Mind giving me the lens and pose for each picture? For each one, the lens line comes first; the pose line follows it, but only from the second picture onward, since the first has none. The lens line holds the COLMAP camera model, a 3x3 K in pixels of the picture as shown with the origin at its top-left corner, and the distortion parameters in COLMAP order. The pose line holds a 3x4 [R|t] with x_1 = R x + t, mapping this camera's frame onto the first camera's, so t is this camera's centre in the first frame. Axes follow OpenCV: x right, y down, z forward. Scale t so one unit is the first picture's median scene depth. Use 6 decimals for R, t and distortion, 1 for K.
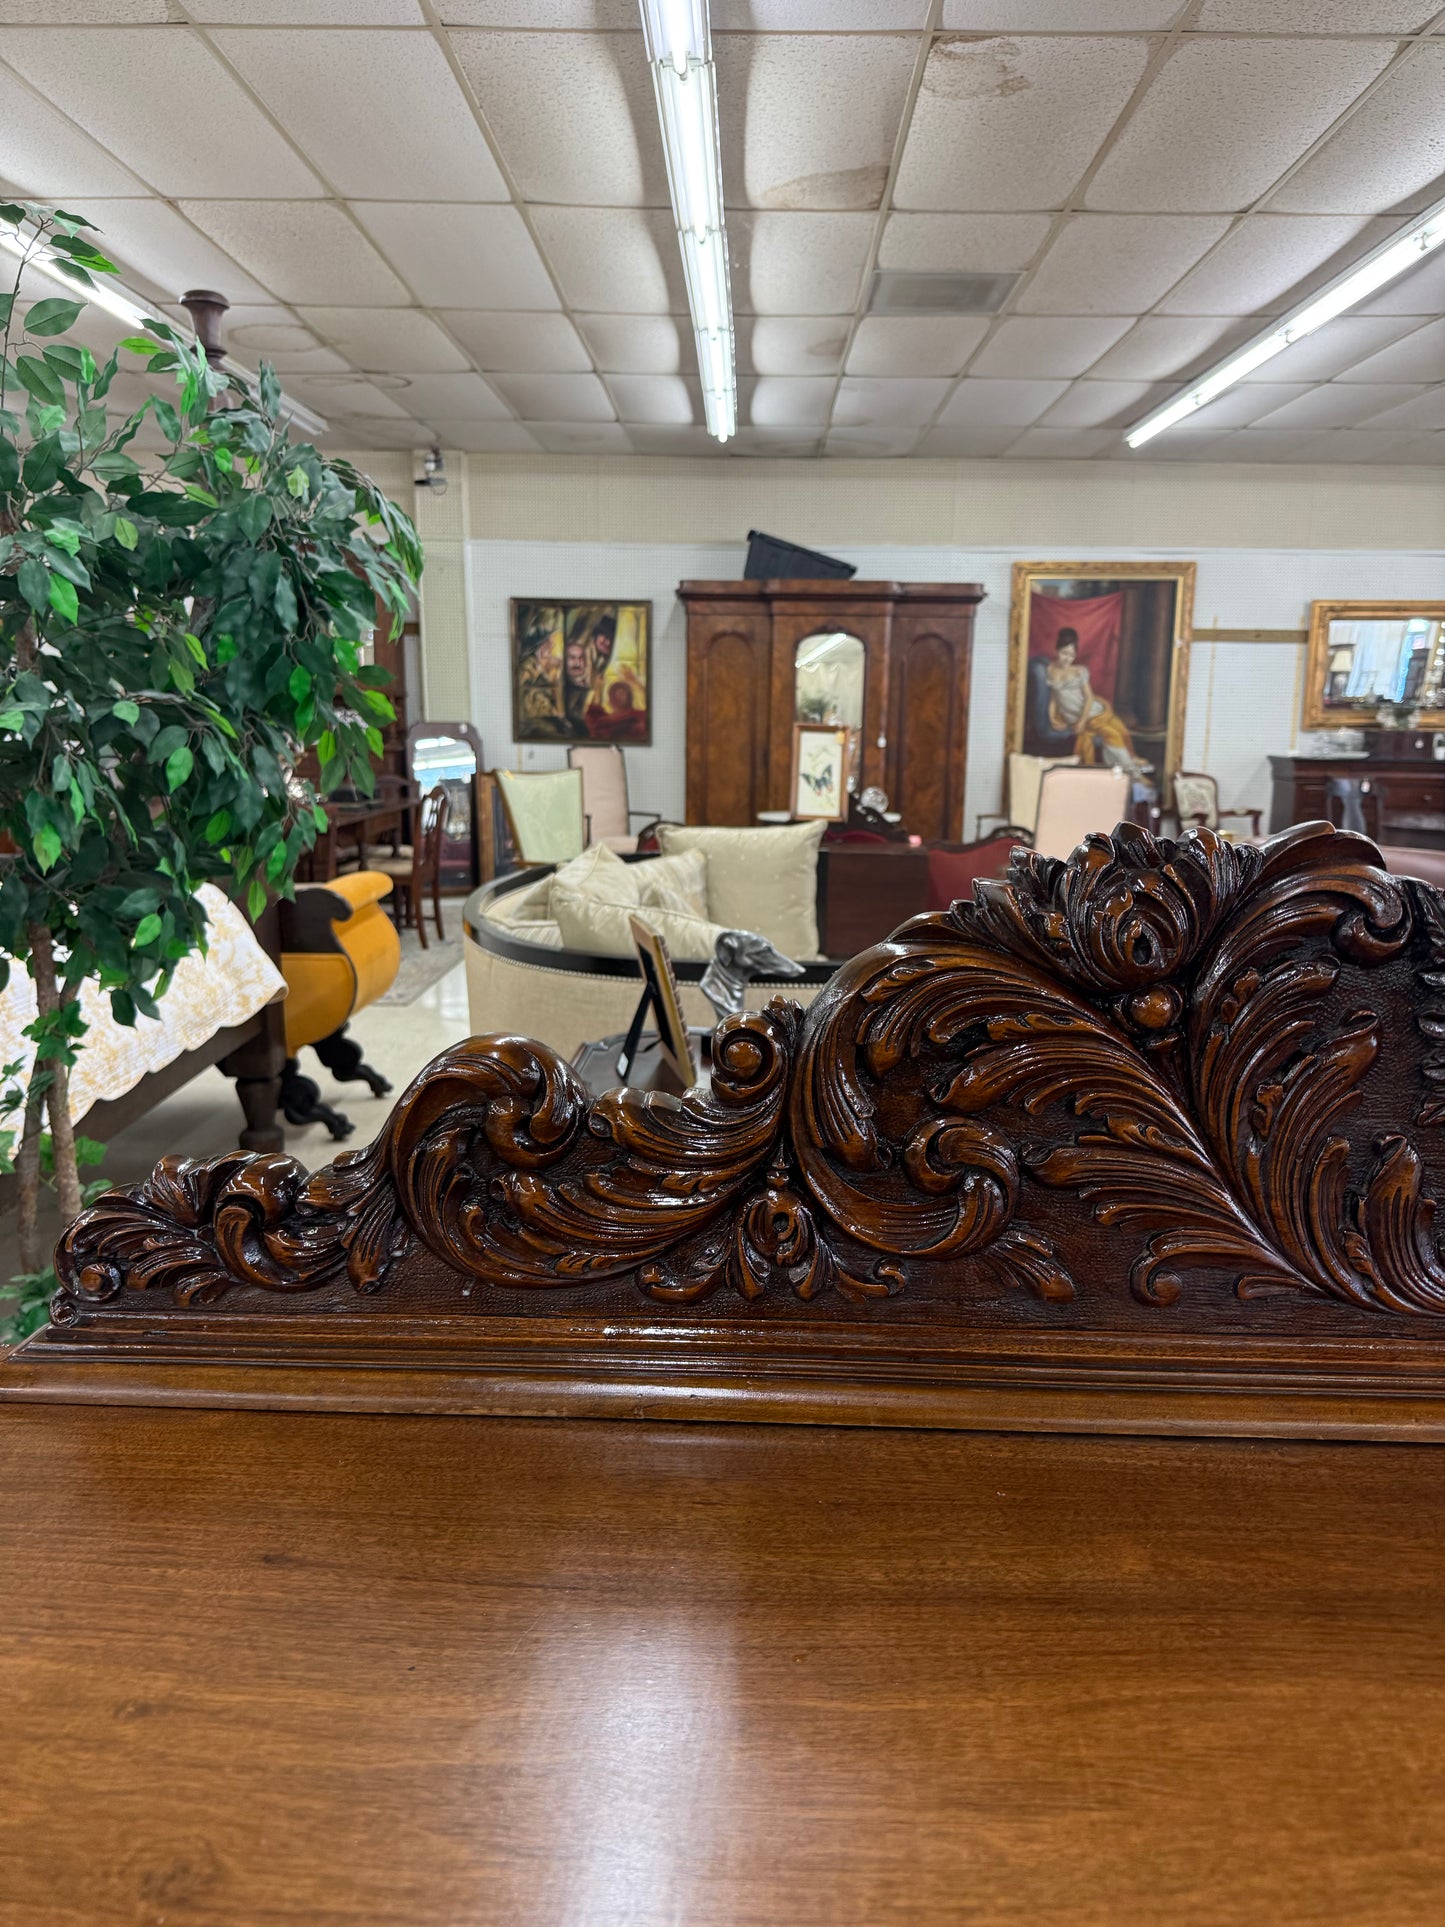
lens RADIAL K [[1383.8, 0, 721.2], [0, 1383.8, 939.9], [0, 0, 1]] dist [0.012951, -0.025521]
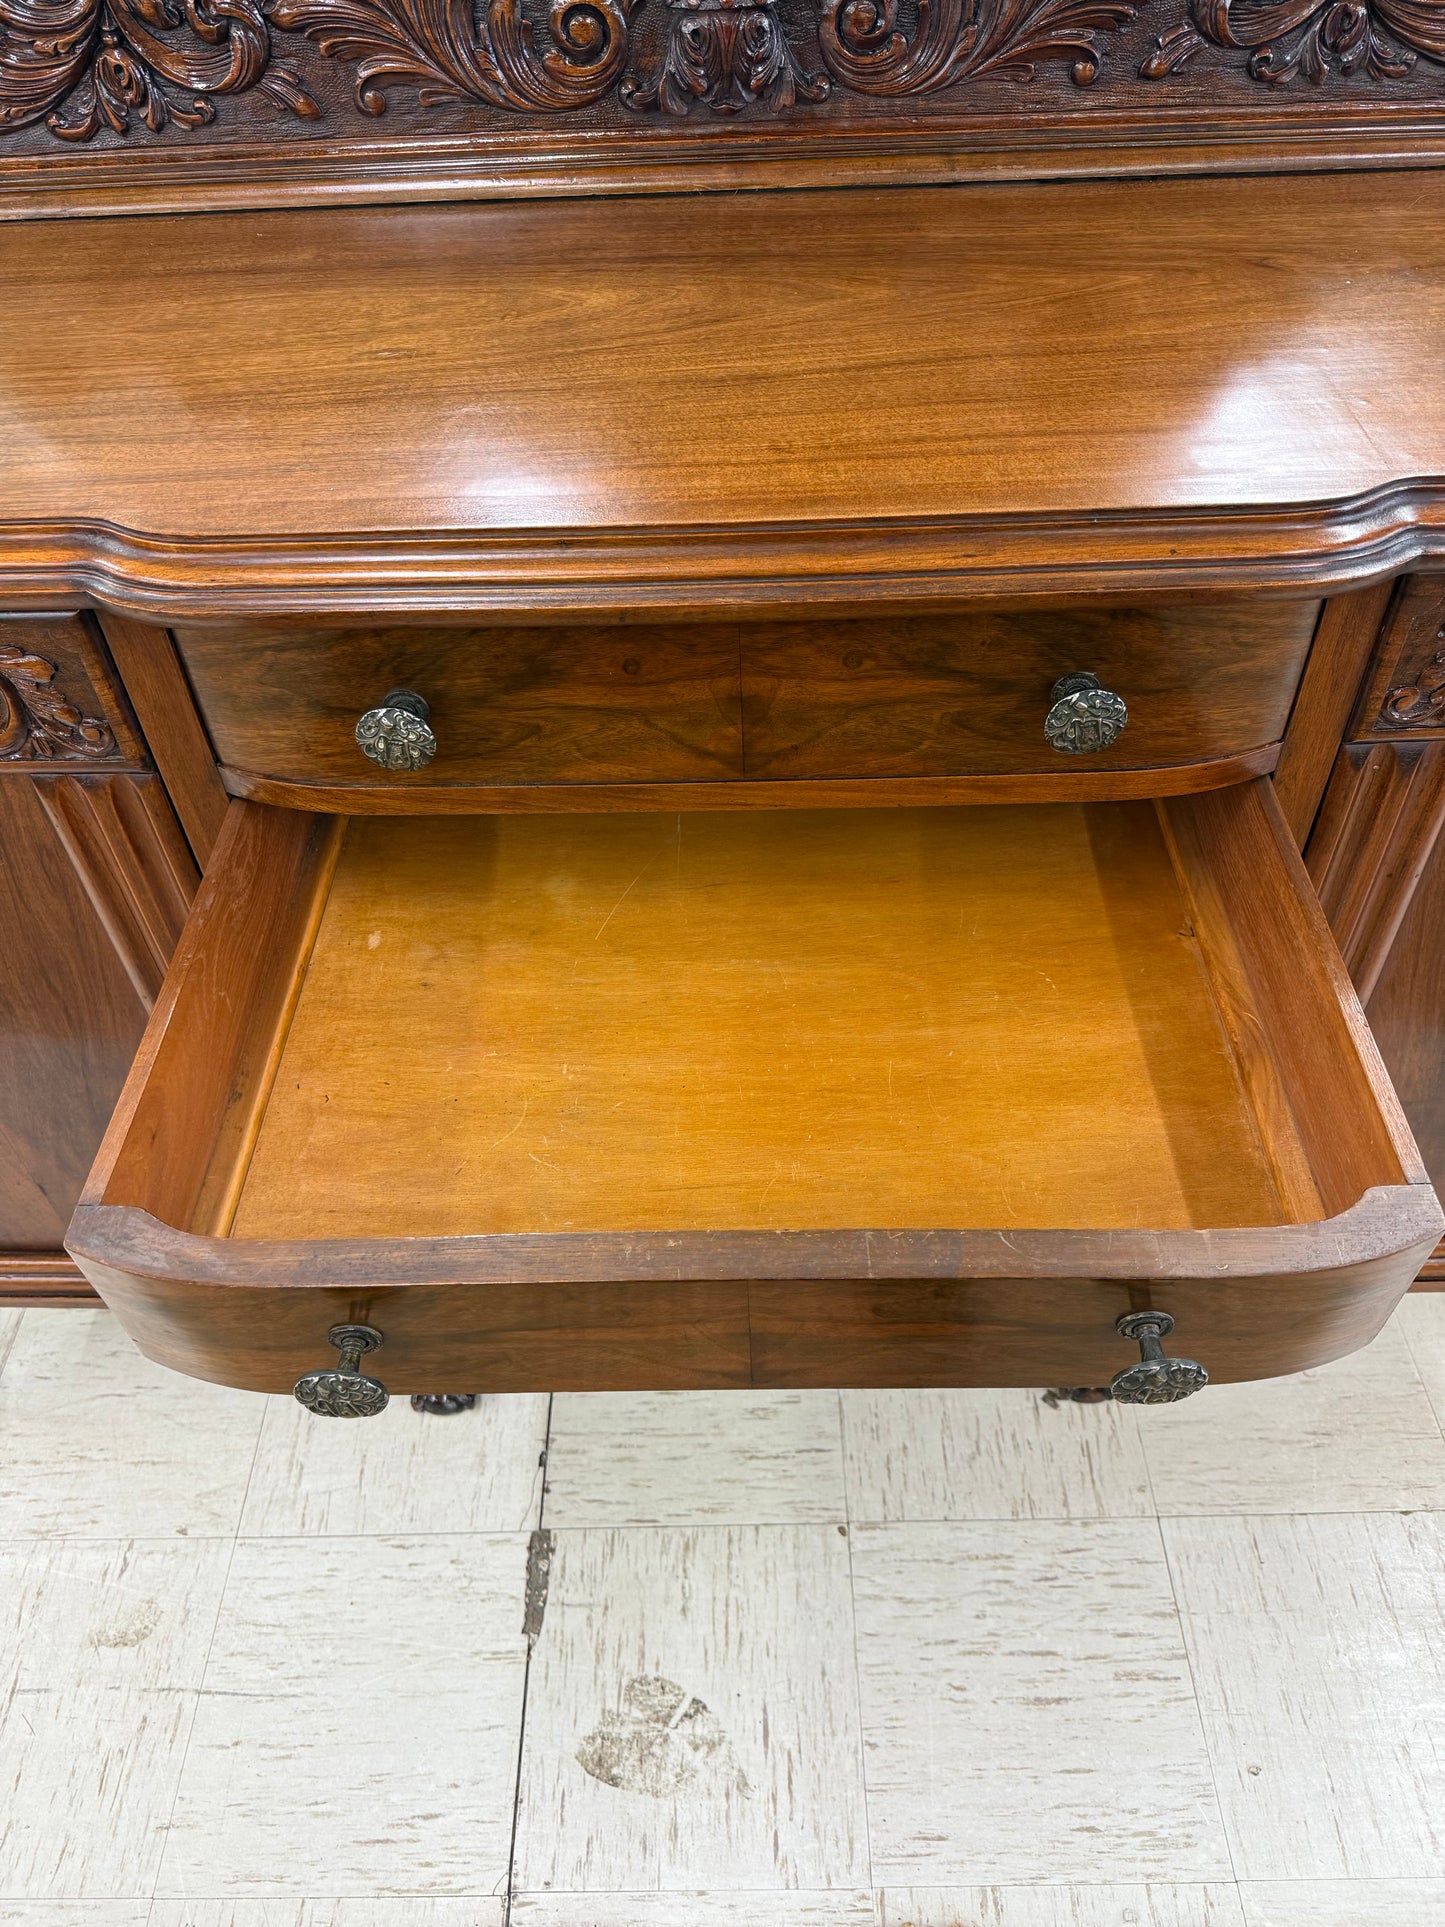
lens RADIAL K [[1383.8, 0, 719.7], [0, 1383.8, 963.2], [0, 0, 1]] dist [0.012951, -0.025521]
pose [[0.998366, -0.053569, -0.019909, 0.101906], [0.054839, 0.799953, 0.597552, 0.017177], [-0.016084, -0.597667, 0.801583, -0.124301]]
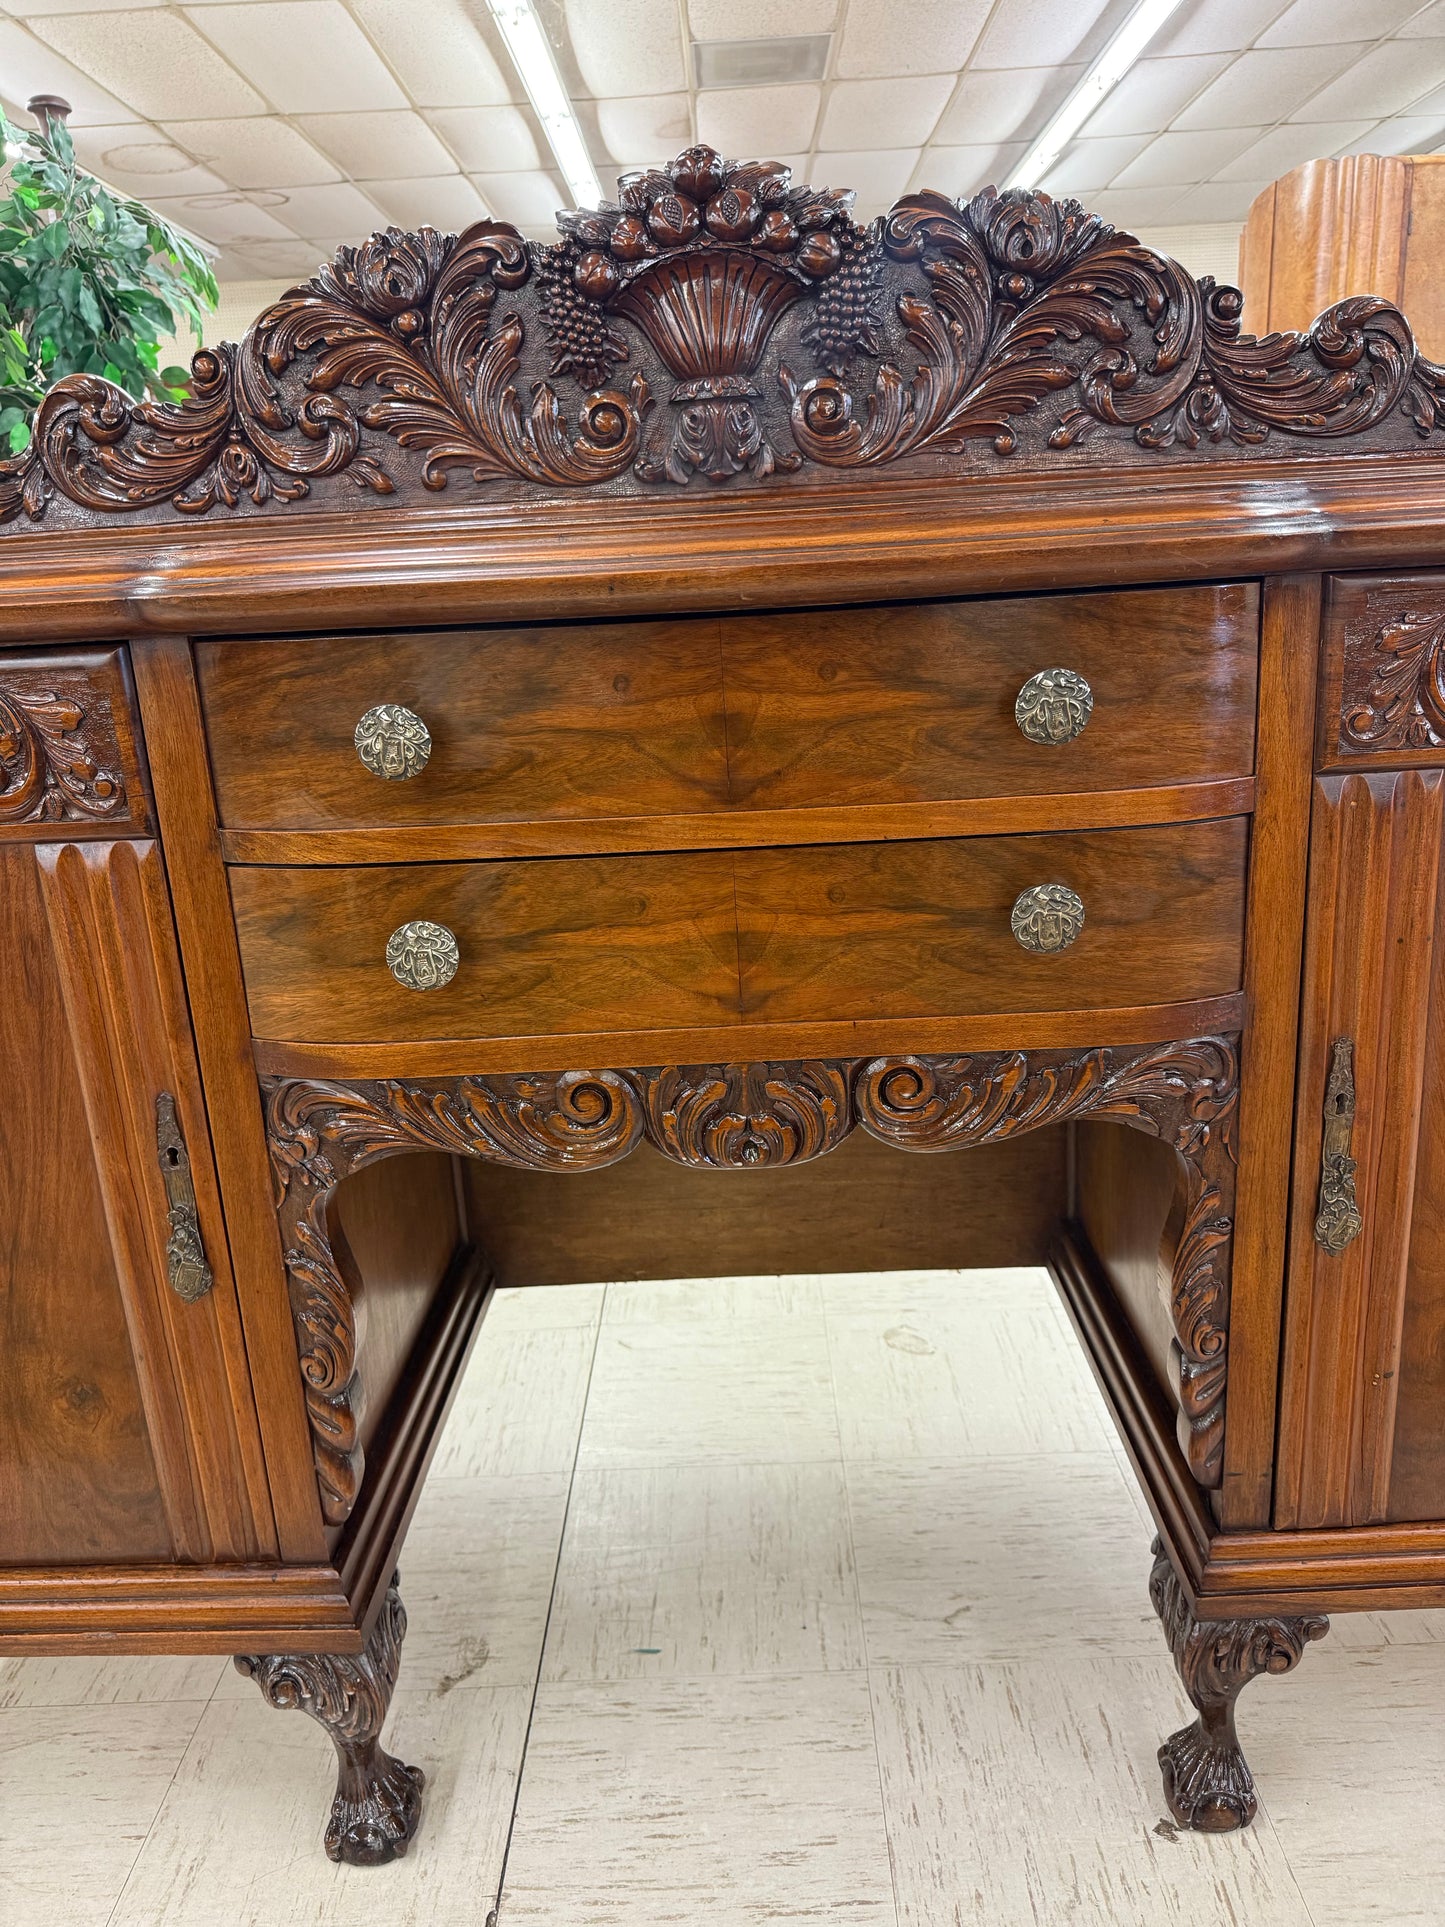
lens RADIAL K [[1383.8, 0, 729.9], [0, 1383.8, 969.9], [0, 0, 1]] dist [0.012951, -0.025521]
pose [[0.997439, -0.071477, -0.002665, 0.101670], [0.071295, 0.990521, 0.117413, 0.109025], [-0.005752, -0.117303, 0.993080, -0.151605]]
